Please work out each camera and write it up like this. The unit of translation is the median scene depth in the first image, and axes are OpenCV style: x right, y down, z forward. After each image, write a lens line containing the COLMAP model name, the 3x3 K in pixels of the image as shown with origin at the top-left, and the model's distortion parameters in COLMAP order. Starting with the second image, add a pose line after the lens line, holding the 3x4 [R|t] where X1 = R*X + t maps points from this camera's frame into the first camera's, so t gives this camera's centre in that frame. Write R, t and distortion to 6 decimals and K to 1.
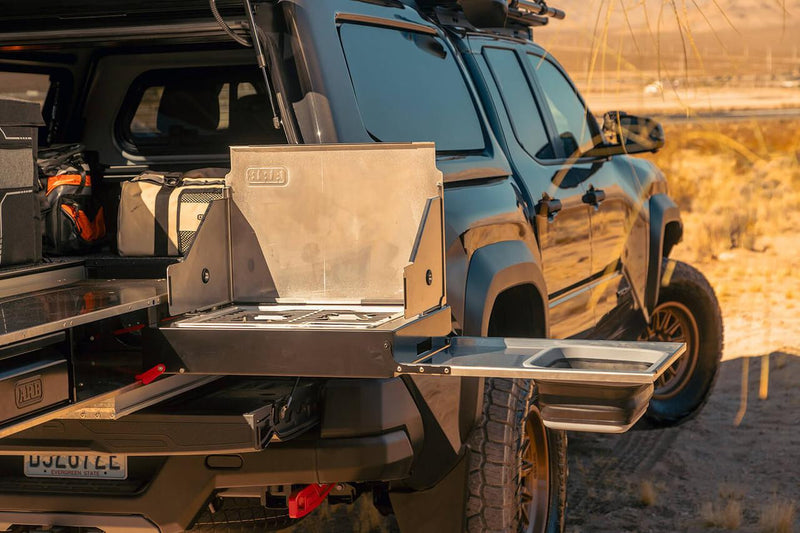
lens RADIAL K [[1789.2, 0, 399.7], [0, 1789.2, 264.5], [0, 0, 1]] dist [0.067650, 0.000000]
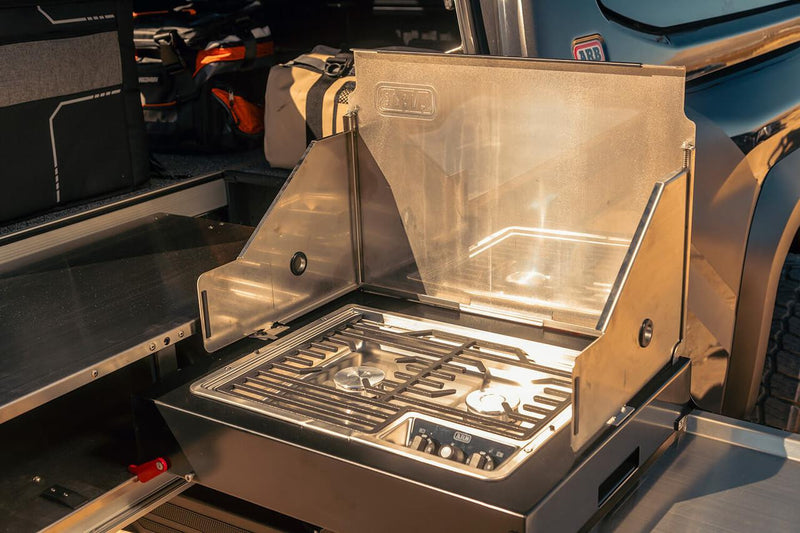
lens RADIAL K [[1113.2, 0, 399.3], [0, 1113.2, 270.0], [0, 0, 1]] dist [0.022288, 0.000000]
pose [[0.953459, 0.088047, -0.288382, 0.023871], [-0.014612, 0.968785, 0.247473, -0.054704], [0.301170, -0.231741, 0.924983, 0.395532]]
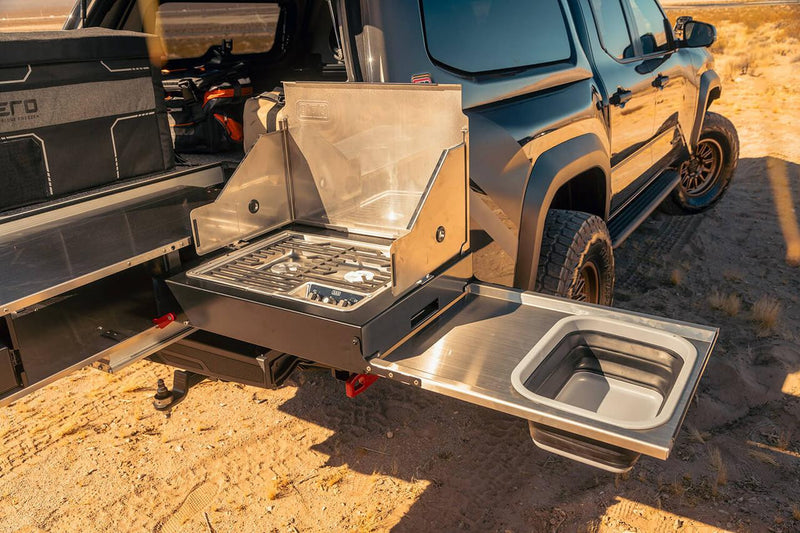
lens RADIAL K [[689.9, 0, 399.6], [0, 689.9, 268.2], [0, 0, 1]] dist [-0.006239, 0.009868]
pose [[0.966820, 0.076588, -0.243709, 0.051061], [-0.006674, 0.961249, 0.275602, -0.045475], [0.255373, -0.264831, 0.929865, 0.379511]]
